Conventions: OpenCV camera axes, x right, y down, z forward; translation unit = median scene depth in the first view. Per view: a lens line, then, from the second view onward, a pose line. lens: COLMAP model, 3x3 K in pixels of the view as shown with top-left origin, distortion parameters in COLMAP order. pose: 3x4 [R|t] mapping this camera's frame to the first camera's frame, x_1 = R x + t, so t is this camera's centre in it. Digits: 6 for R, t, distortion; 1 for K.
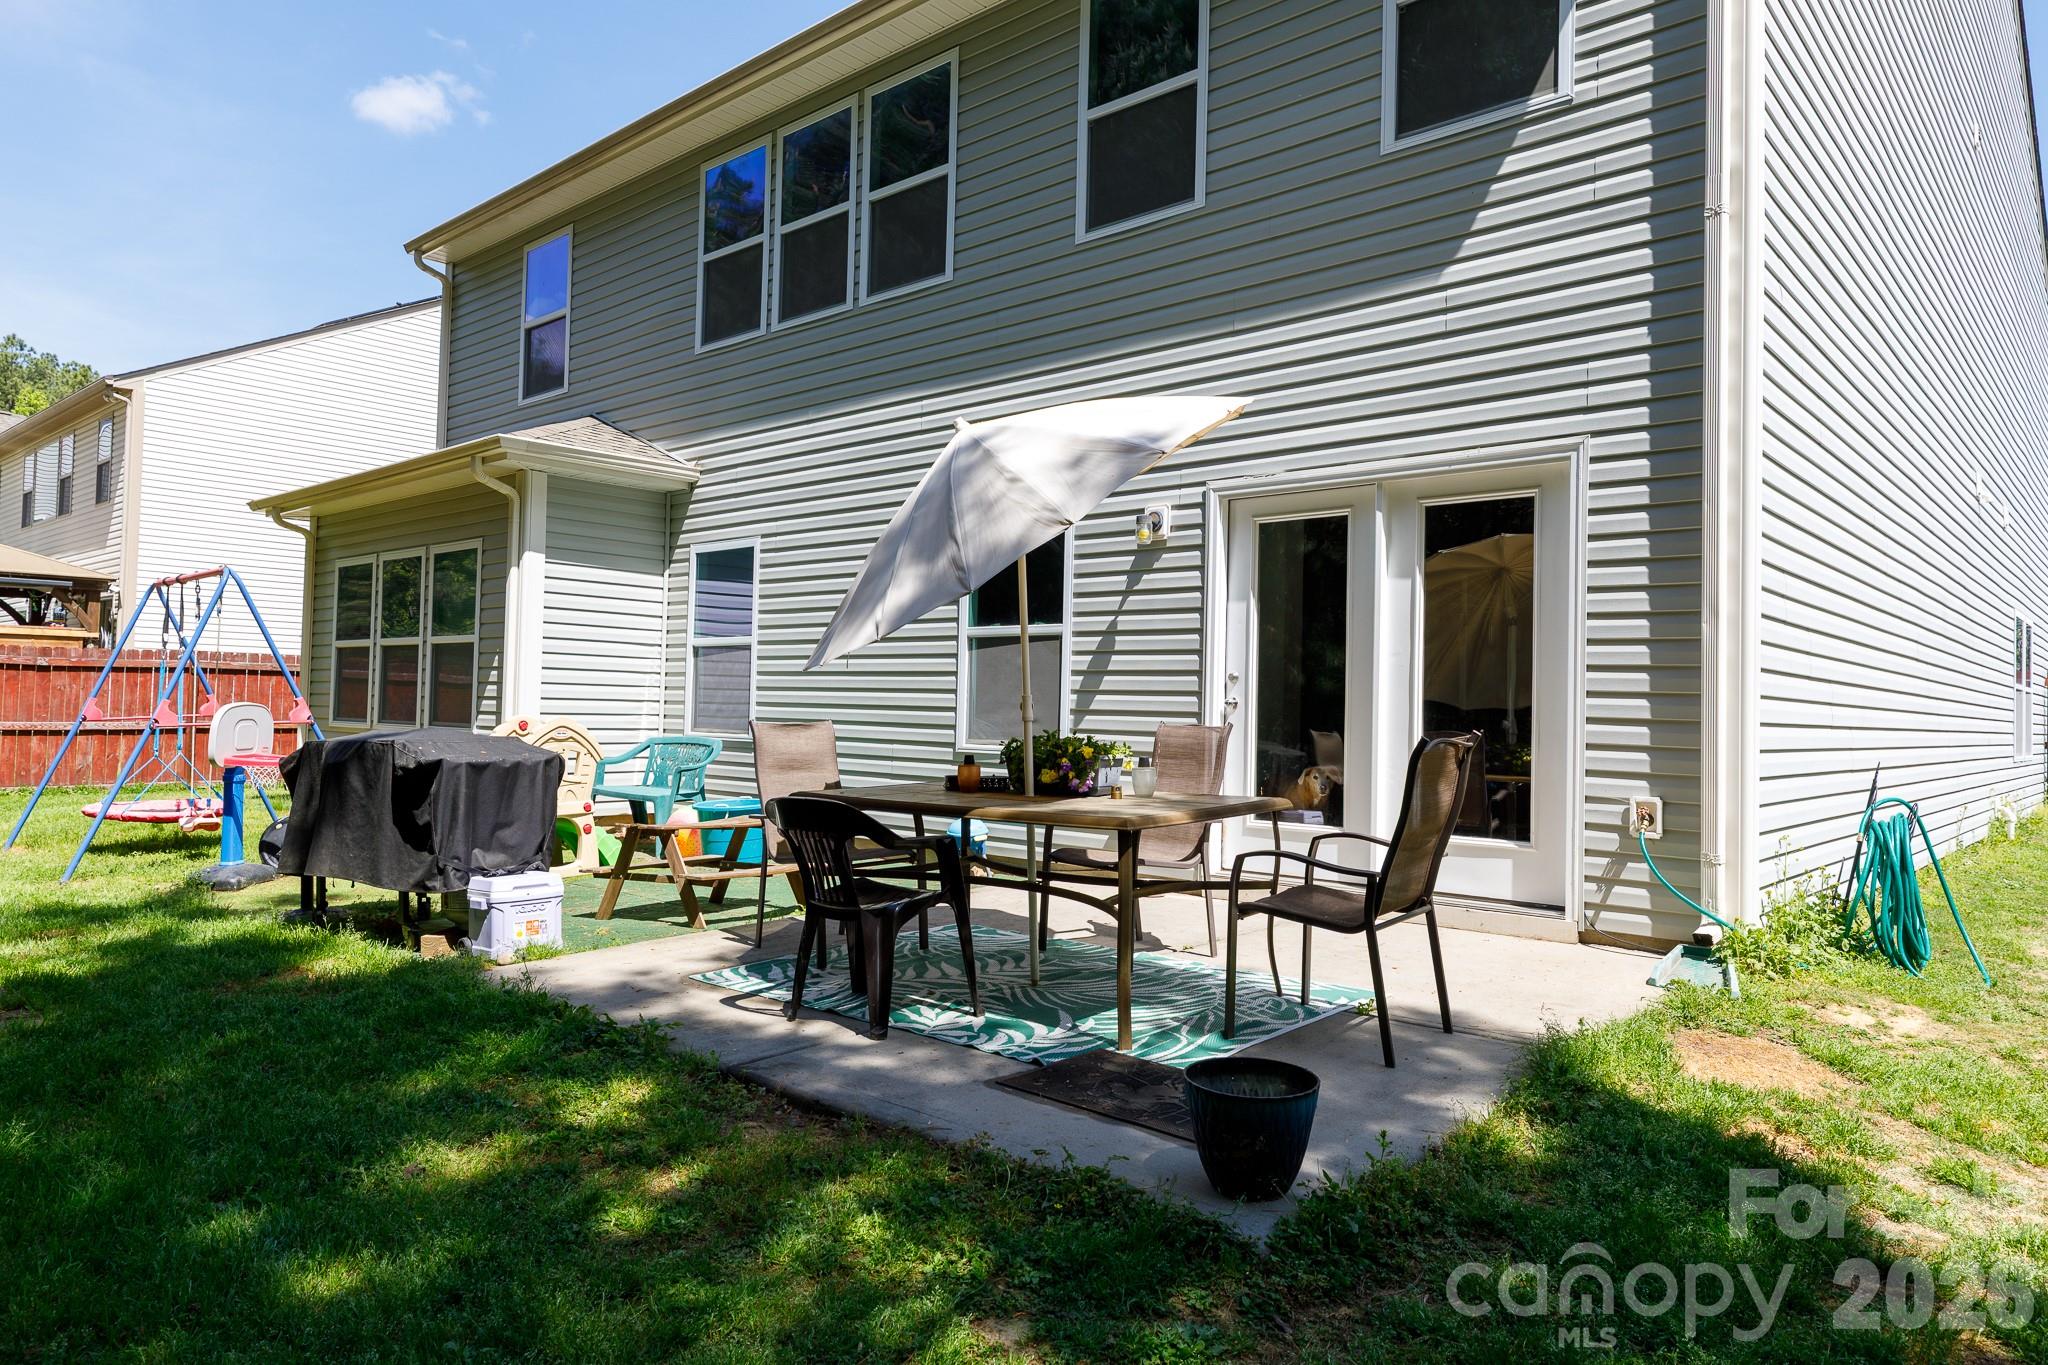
lens RADIAL K [[1305.5, 0, 1024.0], [0, 1305.5, 682.5], [0, 0, 1]] dist [0.000248, 0.000048]
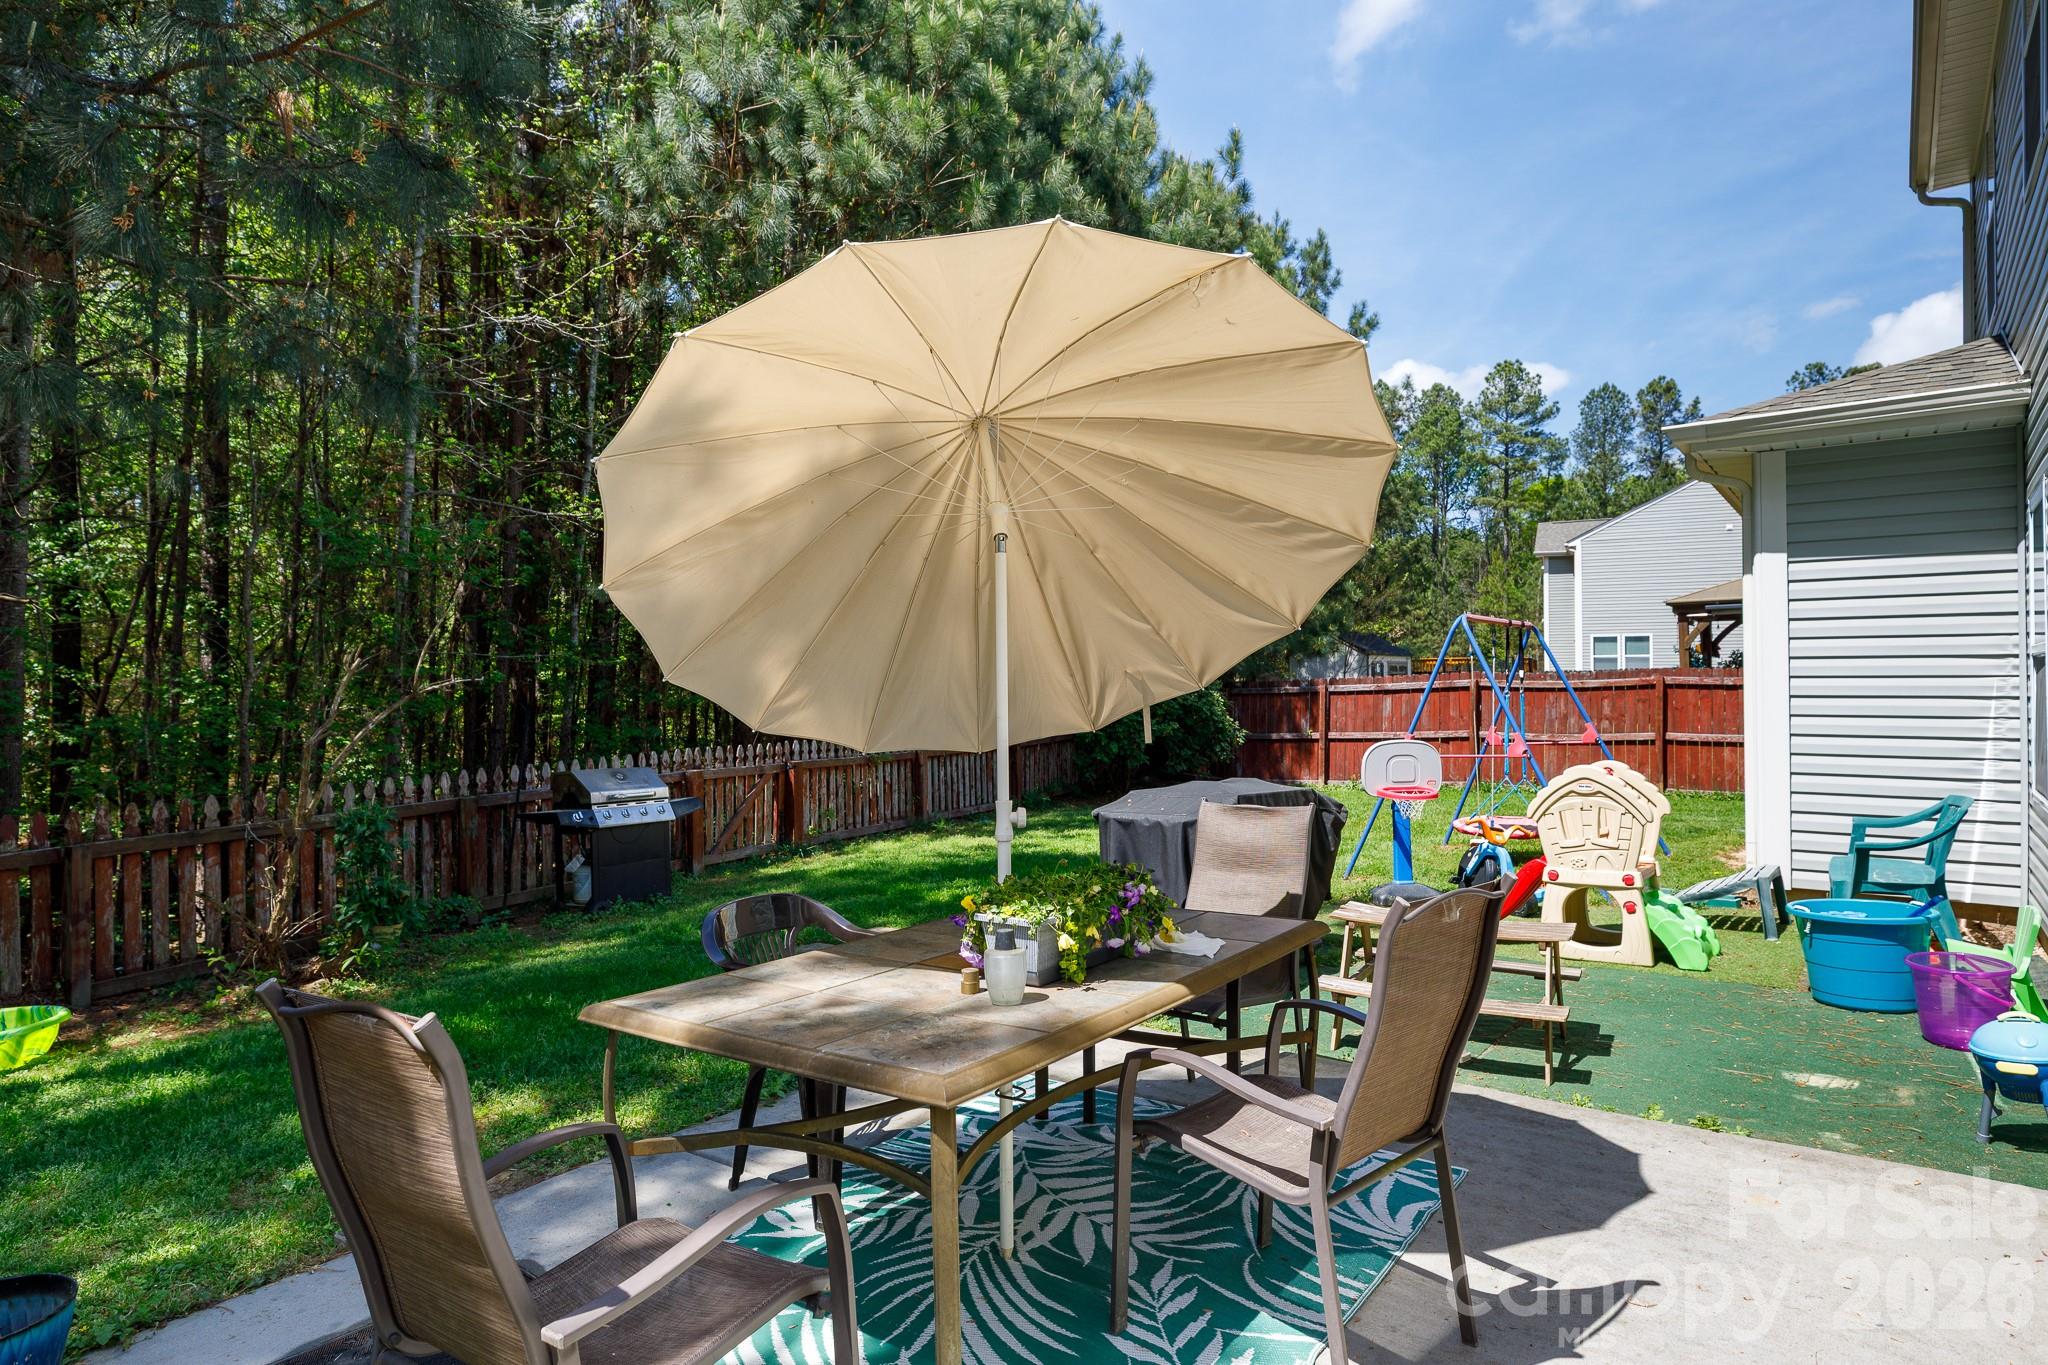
lens RADIAL K [[1162.5, 0, 1024.0], [0, 1162.5, 682.5], [0, 0, 1]] dist [-0.002634, -0.000692]
pose [[0.097232, -0.025539, -0.994934, 0.292392], [0.032297, 0.999225, -0.022492, -0.018665], [0.994738, -0.029947, 0.097982, 0.470539]]
